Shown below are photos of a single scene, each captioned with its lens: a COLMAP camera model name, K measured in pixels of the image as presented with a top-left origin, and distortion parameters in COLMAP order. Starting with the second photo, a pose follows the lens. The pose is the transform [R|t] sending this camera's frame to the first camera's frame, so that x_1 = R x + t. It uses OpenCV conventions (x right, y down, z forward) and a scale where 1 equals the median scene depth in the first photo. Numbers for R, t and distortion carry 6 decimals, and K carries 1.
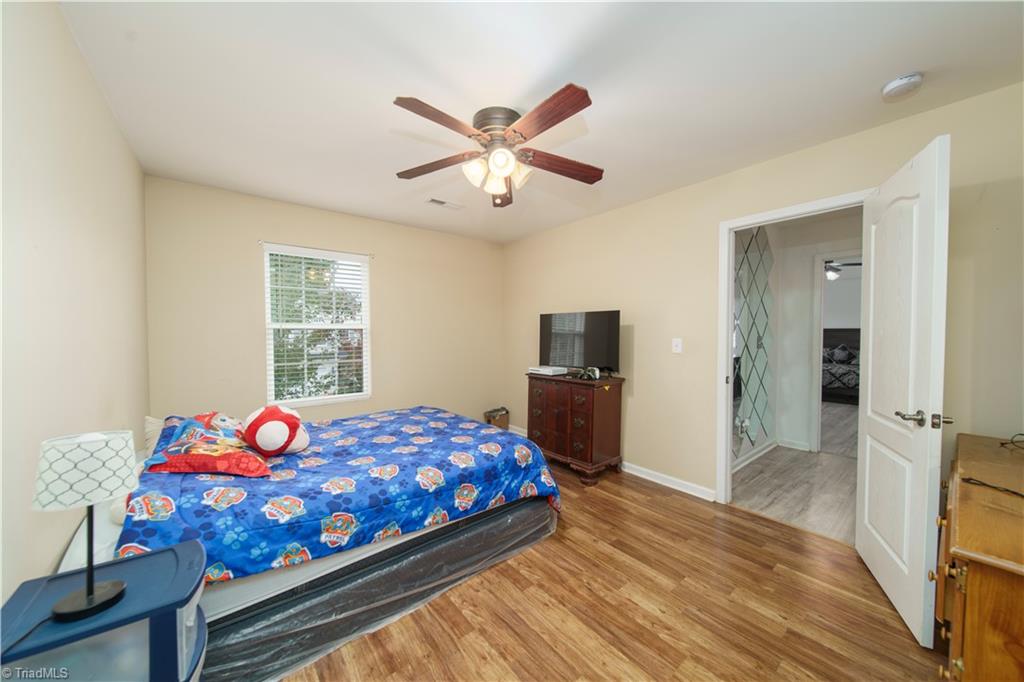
lens RADIAL K [[360.1, 0, 515.0], [0, 360.1, 340.6], [0, 0, 1]] dist [-0.000635, -0.000088]
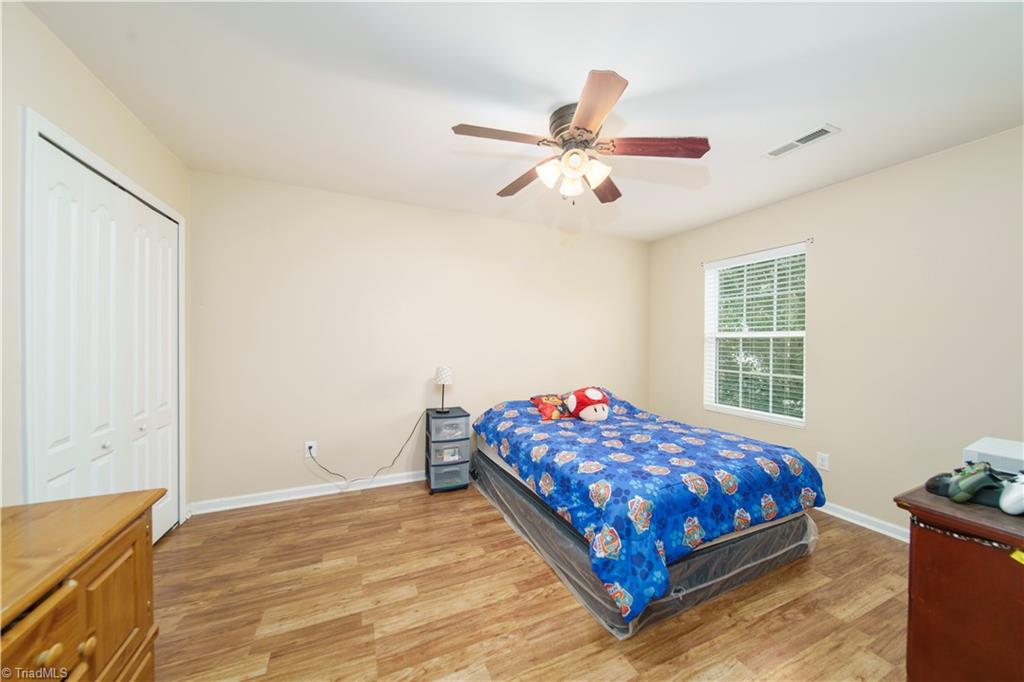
lens RADIAL K [[360.1, 0, 515.0], [0, 360.1, 340.6], [0, 0, 1]] dist [-0.000635, -0.000088]
pose [[-0.262135, -0.000025, -0.965031, 0.987453], [-0.030023, 0.999516, 0.008129, -0.025954], [0.964564, 0.031104, -0.262009, 1.191752]]
